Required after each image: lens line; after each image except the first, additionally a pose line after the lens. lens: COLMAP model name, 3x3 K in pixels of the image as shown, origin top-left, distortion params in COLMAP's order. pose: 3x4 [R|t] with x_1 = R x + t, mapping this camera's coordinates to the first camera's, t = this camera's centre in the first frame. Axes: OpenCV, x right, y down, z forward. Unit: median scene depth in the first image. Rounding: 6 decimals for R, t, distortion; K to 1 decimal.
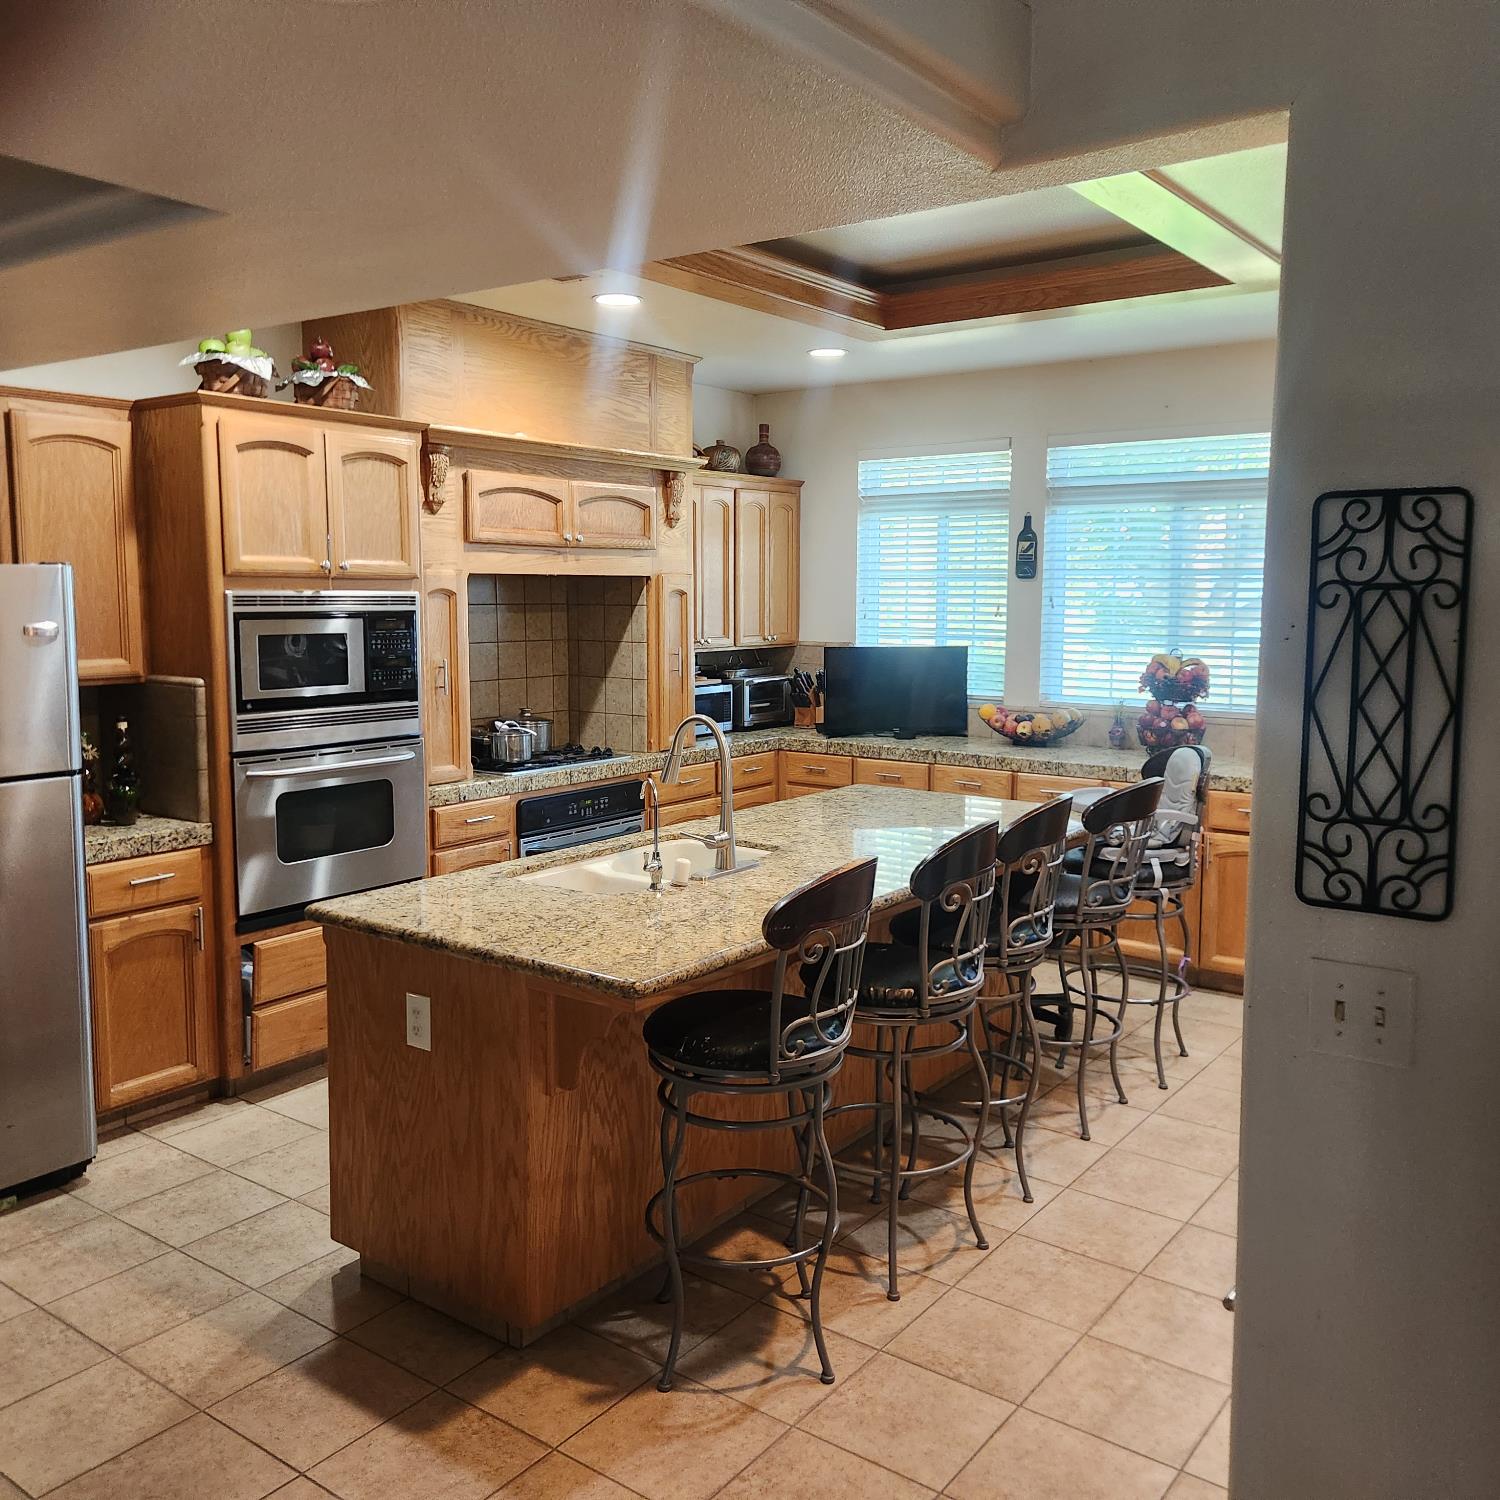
lens RADIAL K [[1356.9, 0, 751.4], [0, 1356.9, 743.7], [0, 0, 1]] dist [0.065849, 0.000762]
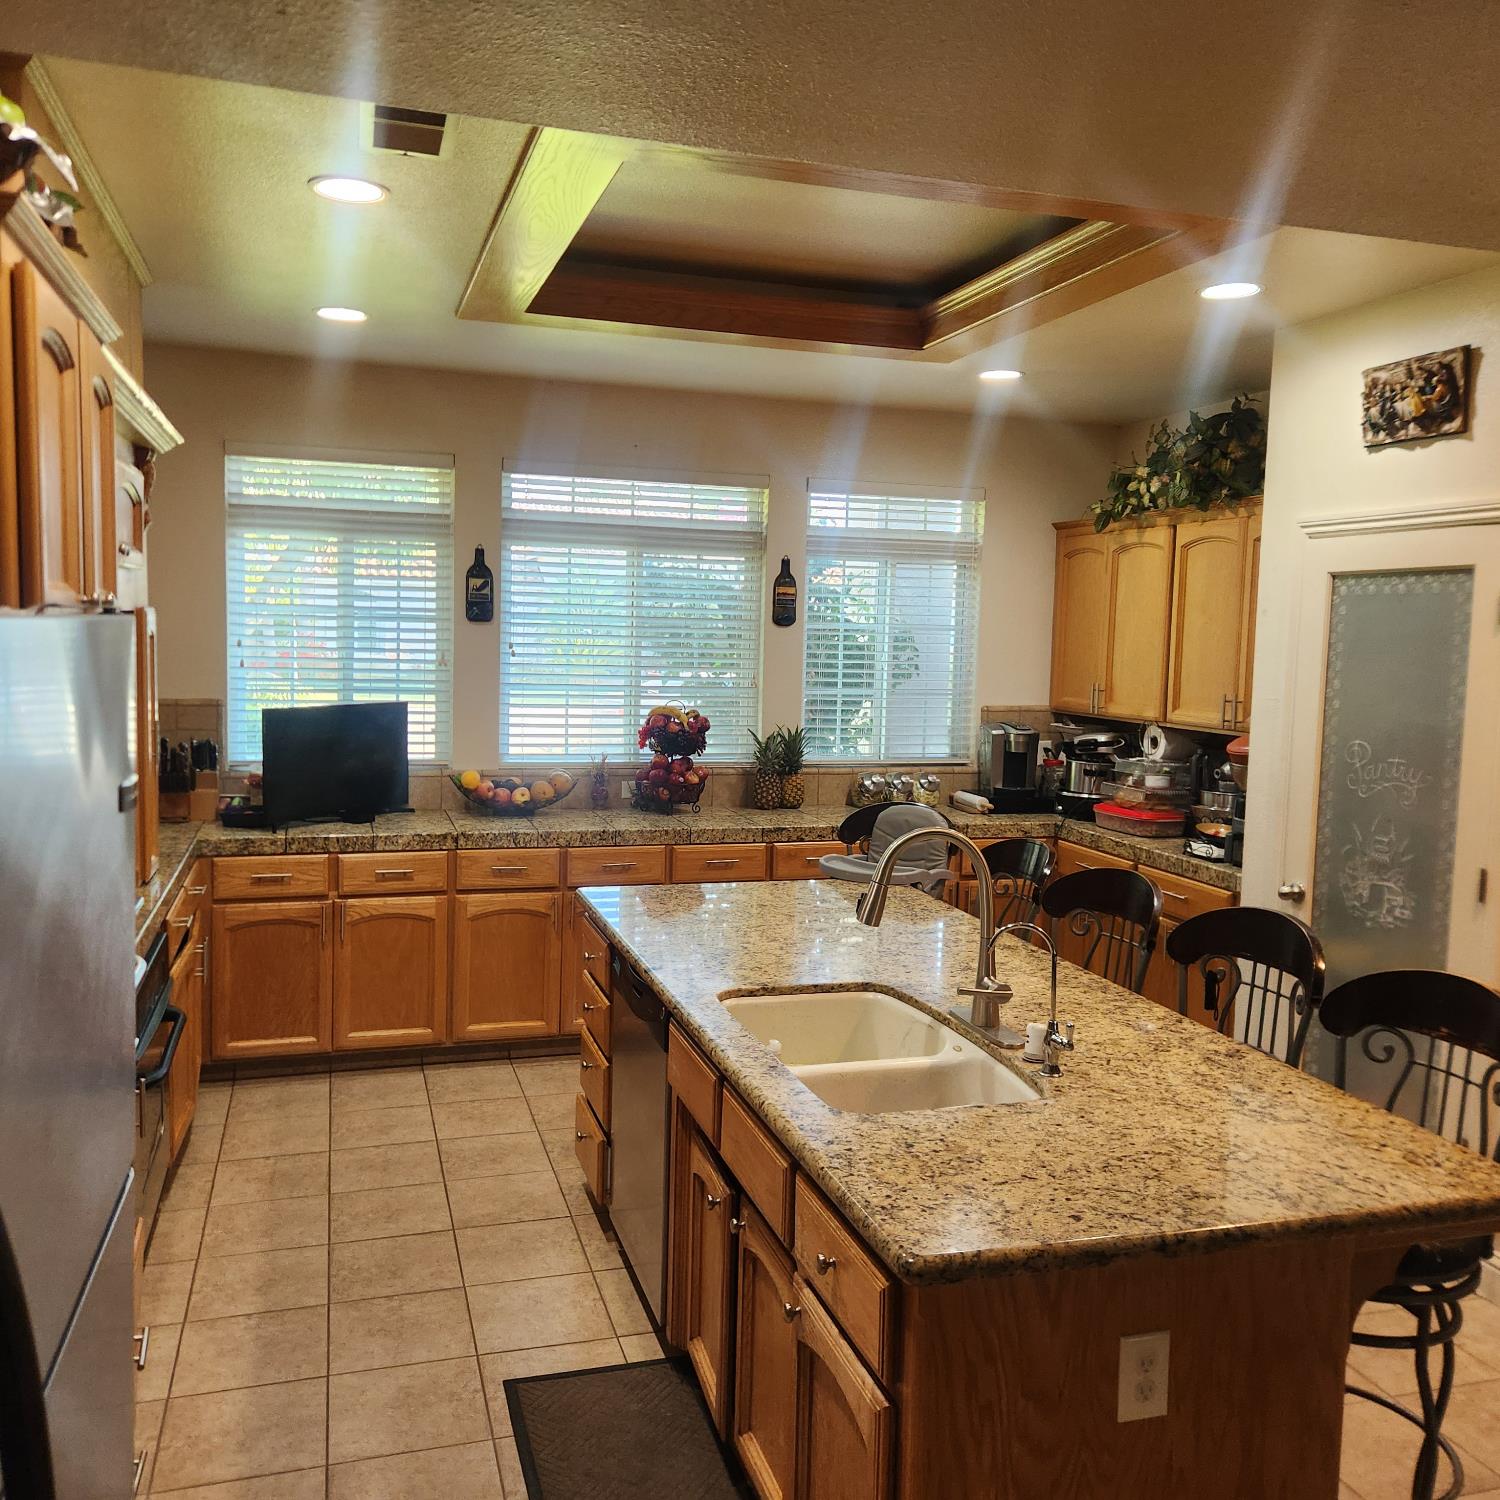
lens RADIAL K [[1356.9, 0, 750.8], [0, 1356.9, 748.4], [0, 0, 1]] dist [0.065849, 0.000762]
pose [[0.586387, -0.063974, 0.807501, -0.399760], [0.070406, 0.997129, 0.027870, -0.053732], [-0.806965, 0.040510, 0.589208, 0.361151]]
